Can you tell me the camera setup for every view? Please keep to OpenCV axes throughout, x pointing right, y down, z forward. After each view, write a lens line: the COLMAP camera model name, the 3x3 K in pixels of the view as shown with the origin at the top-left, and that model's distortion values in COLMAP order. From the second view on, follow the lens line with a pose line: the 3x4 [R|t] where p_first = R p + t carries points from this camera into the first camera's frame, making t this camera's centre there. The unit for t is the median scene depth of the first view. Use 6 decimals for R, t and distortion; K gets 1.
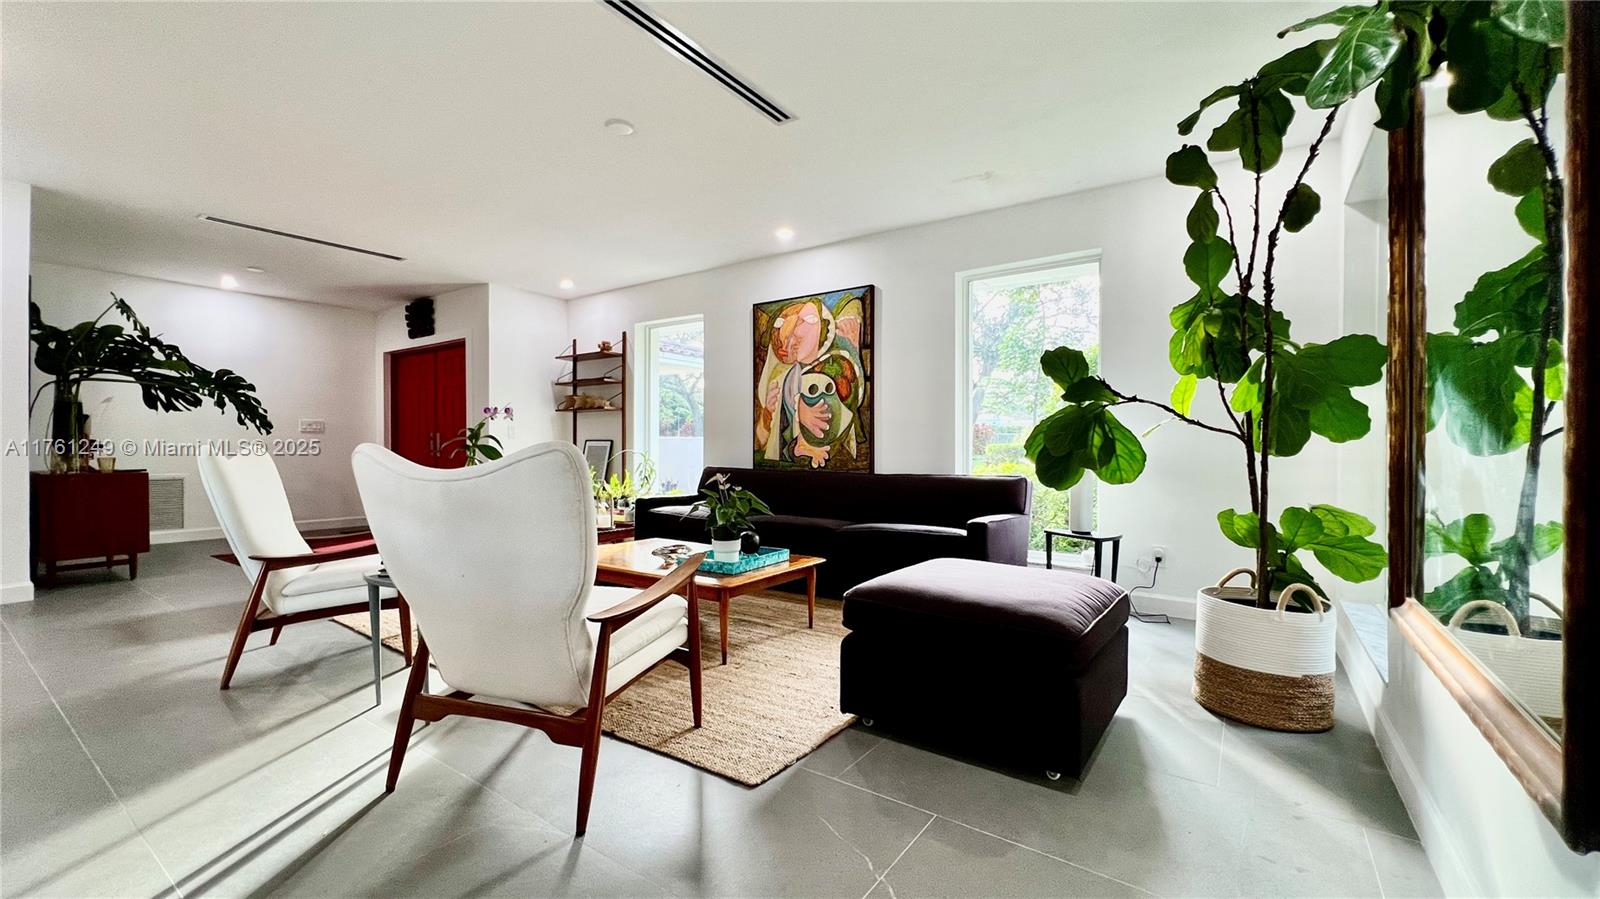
lens RADIAL K [[644.6, 0, 799.8], [0, 644.6, 449.1], [0, 0, 1]] dist [0.000115, 0.000544]
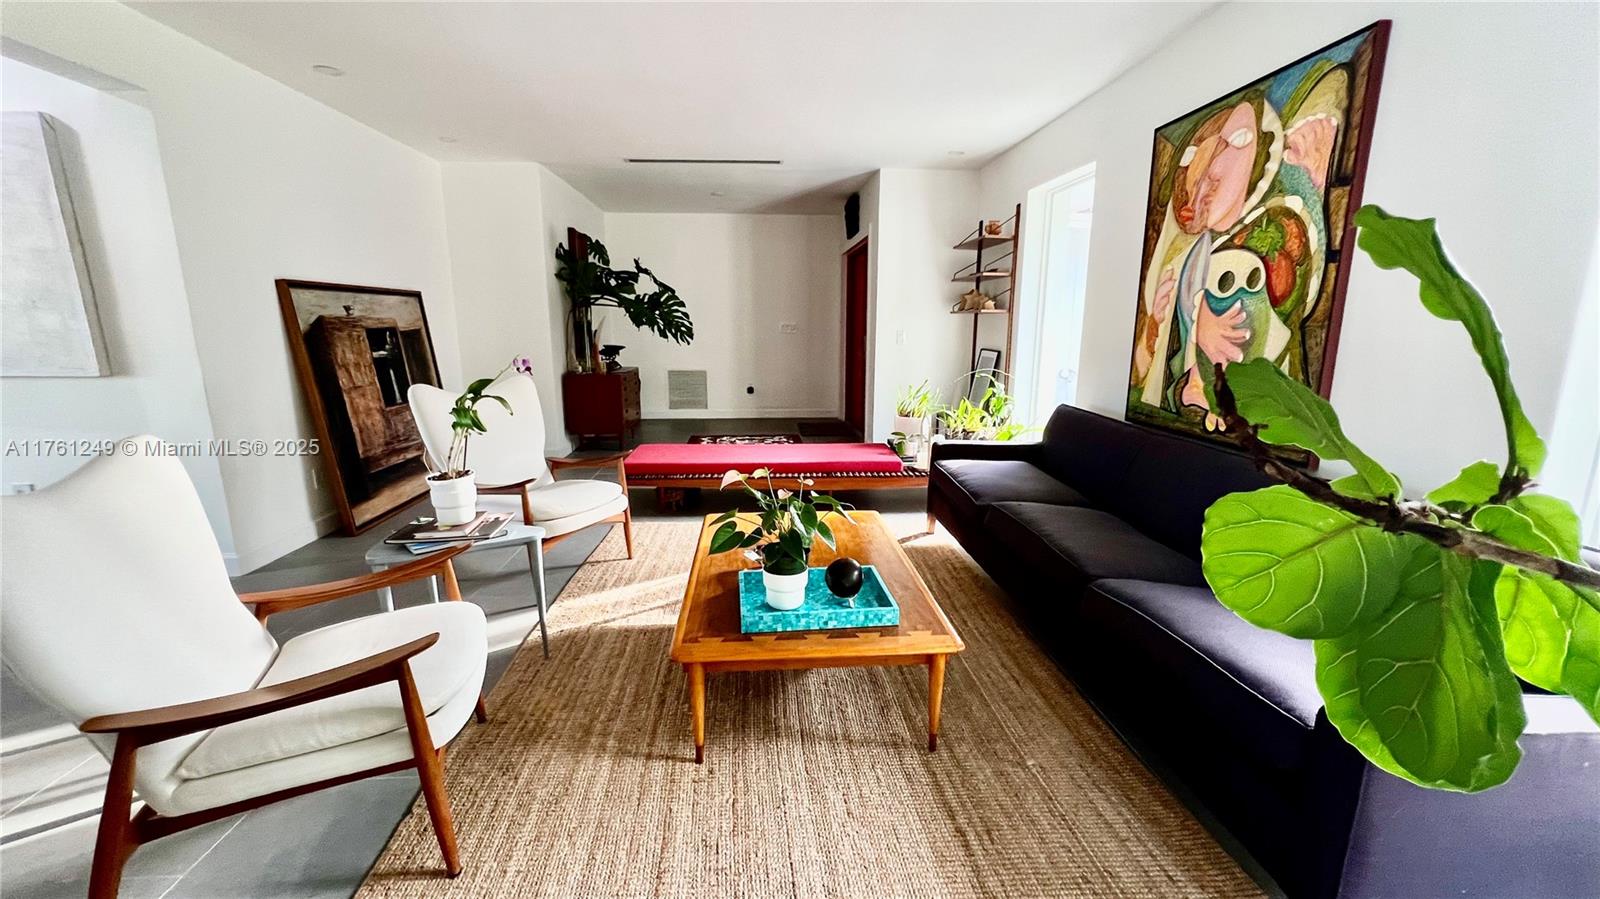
lens RADIAL K [[644.6, 0, 798.7], [0, 644.6, 454.9], [0, 0, 1]] dist [0.000115, 0.000544]
pose [[0.634130, 0.155153, -0.757500, 0.218495], [-0.002392, 0.980051, 0.198734, -0.057885], [0.773223, -0.124212, 0.621851, 0.387933]]
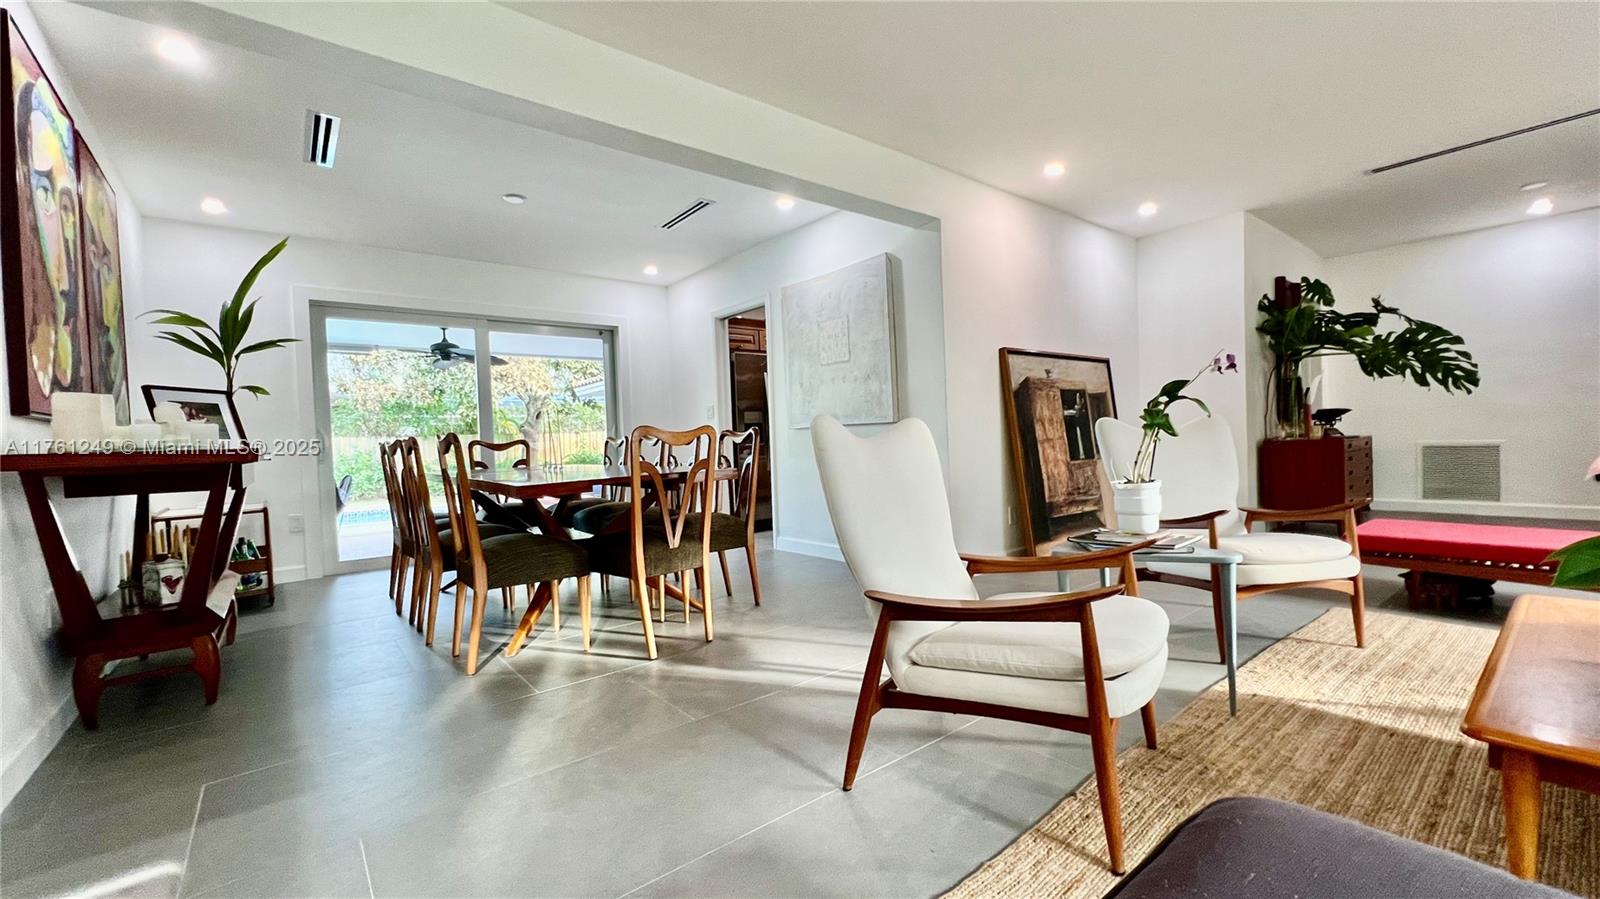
lens RADIAL K [[644.6, 0, 796.2], [0, 644.6, 454.7], [0, 0, 1]] dist [0.000115, 0.000544]
pose [[-0.268256, 0.027445, -0.962957, 0.207550], [0.032593, 0.999280, 0.019400, 0.011050], [0.962796, -0.026182, -0.268958, 0.374676]]
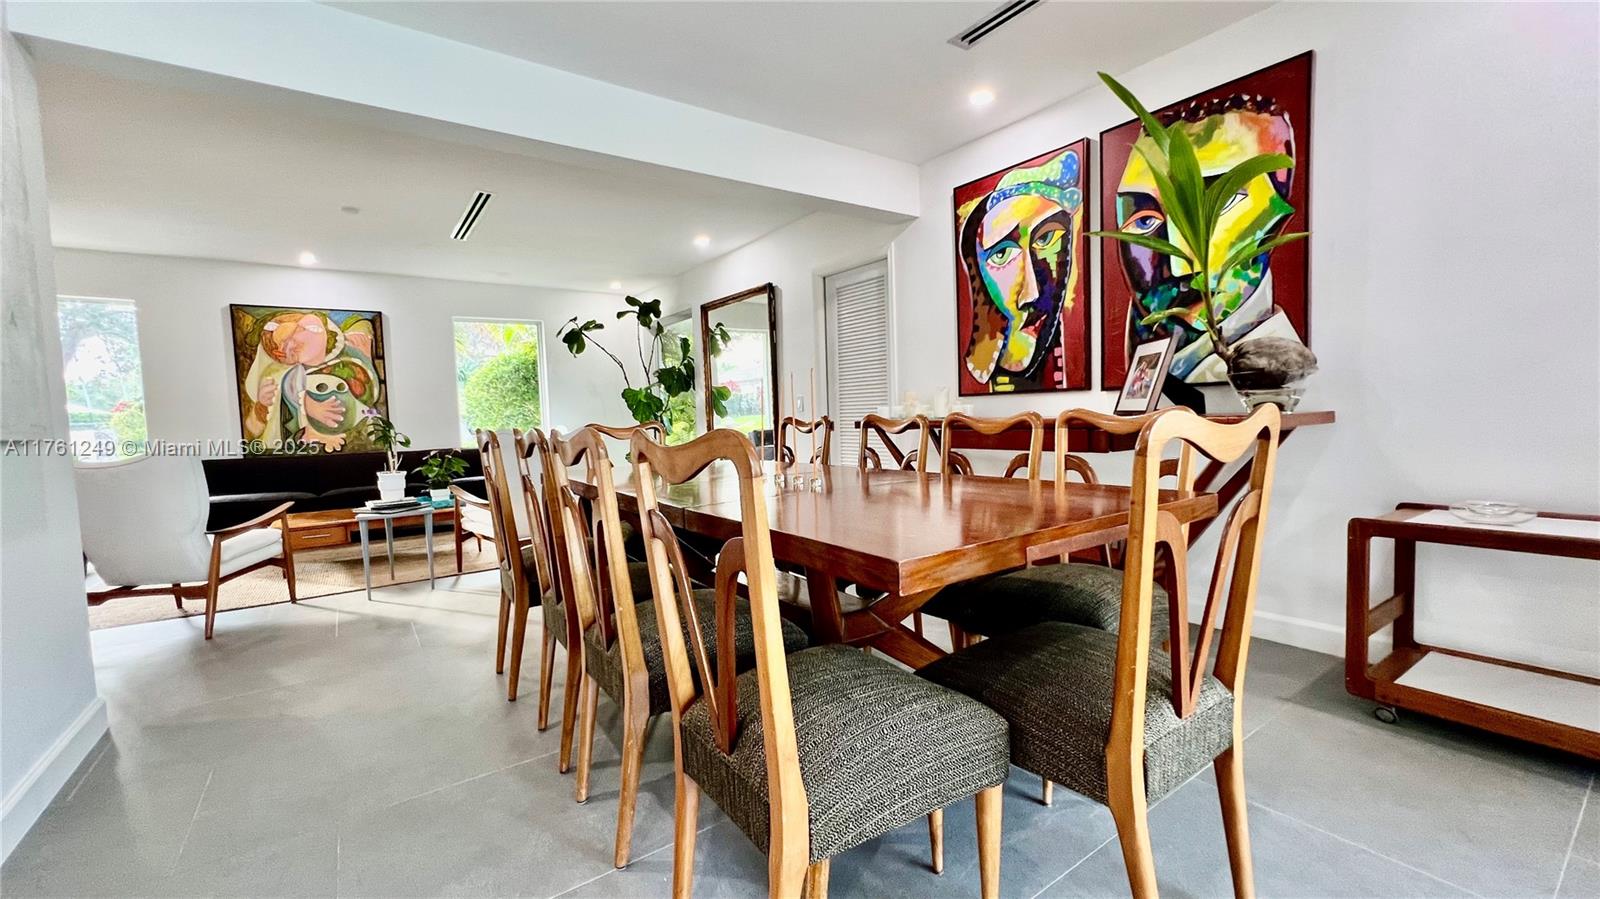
lens RADIAL K [[644.6, 0, 805.7], [0, 644.6, 454.1], [0, 0, 1]] dist [0.000115, 0.000544]
pose [[0.327922, -0.070557, 0.942066, -0.829006], [0.038810, 0.997371, 0.061190, -0.006712], [-0.943907, 0.016496, 0.329798, -0.254879]]
